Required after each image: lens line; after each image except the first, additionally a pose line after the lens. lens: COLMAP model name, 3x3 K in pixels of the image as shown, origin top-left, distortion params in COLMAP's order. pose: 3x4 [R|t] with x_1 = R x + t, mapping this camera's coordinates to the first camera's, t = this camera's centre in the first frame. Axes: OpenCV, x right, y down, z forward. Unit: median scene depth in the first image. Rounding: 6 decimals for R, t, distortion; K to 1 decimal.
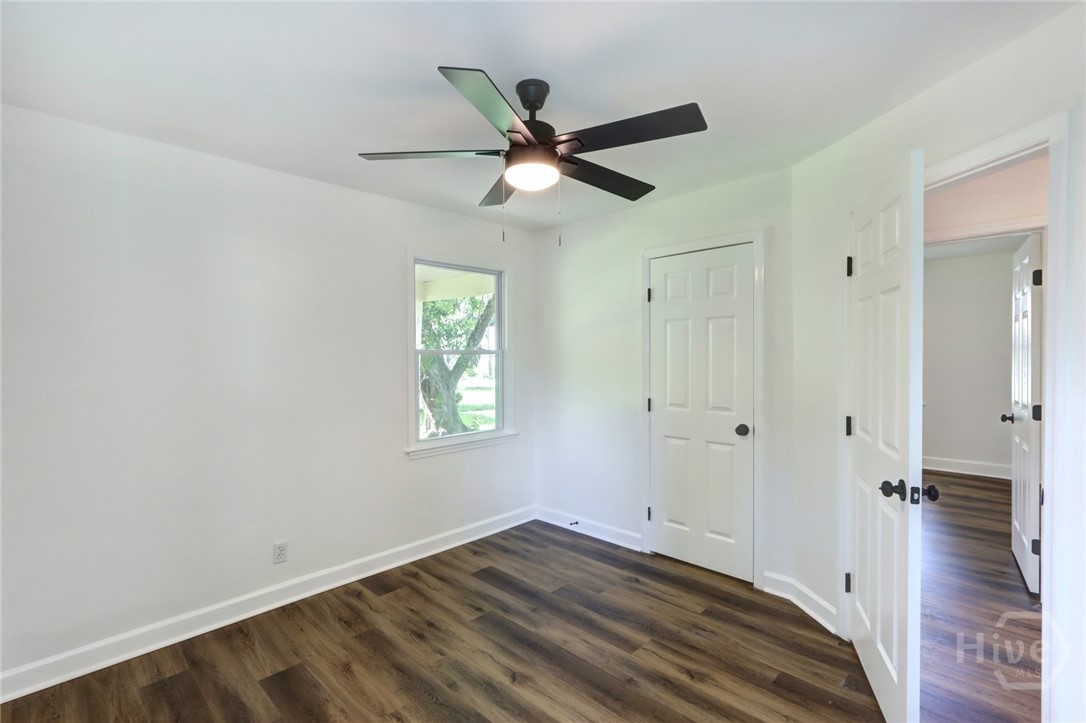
lens RADIAL K [[506.2, 0, 535.7], [0, 506.2, 356.3], [0, 0, 1]] dist [0.000075, 0.000815]
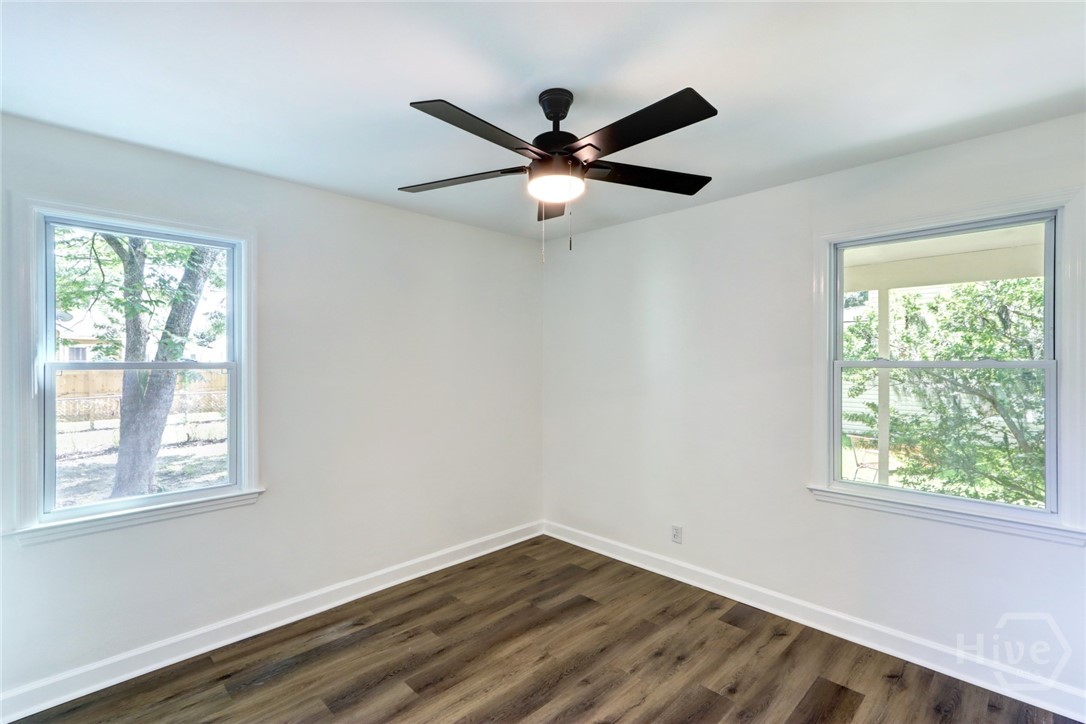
lens RADIAL K [[506.2, 0, 532.7], [0, 506.2, 360.3], [0, 0, 1]] dist [0.000075, 0.000815]
pose [[-0.032489, 0.002945, -0.999468, 0.696490], [-0.011975, 0.999923, 0.003335, -0.013354], [0.999400, 0.012077, -0.032451, 0.723043]]
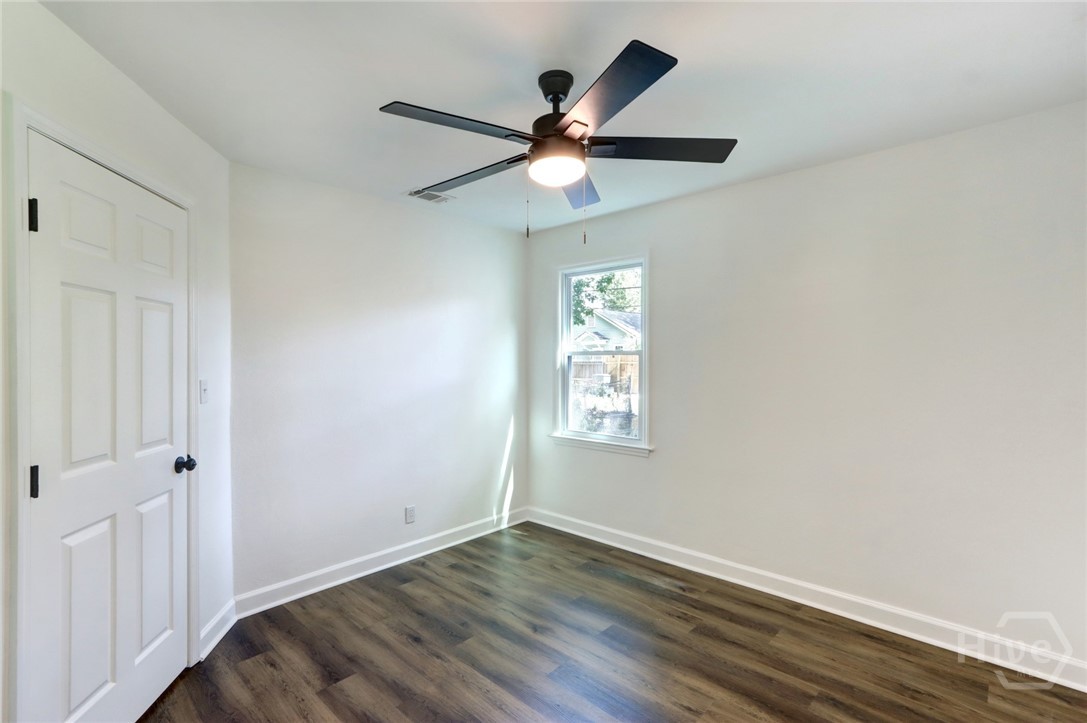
lens RADIAL K [[506.7, 0, 540.0], [0, 506.7, 361.5], [0, 0, 1]] dist [0.000075, 0.000815]
pose [[-0.999972, 0.006787, 0.003143, 0.014415], [0.006854, 0.999737, 0.021869, -0.001450], [-0.002994, 0.021890, -0.999756, 1.432317]]
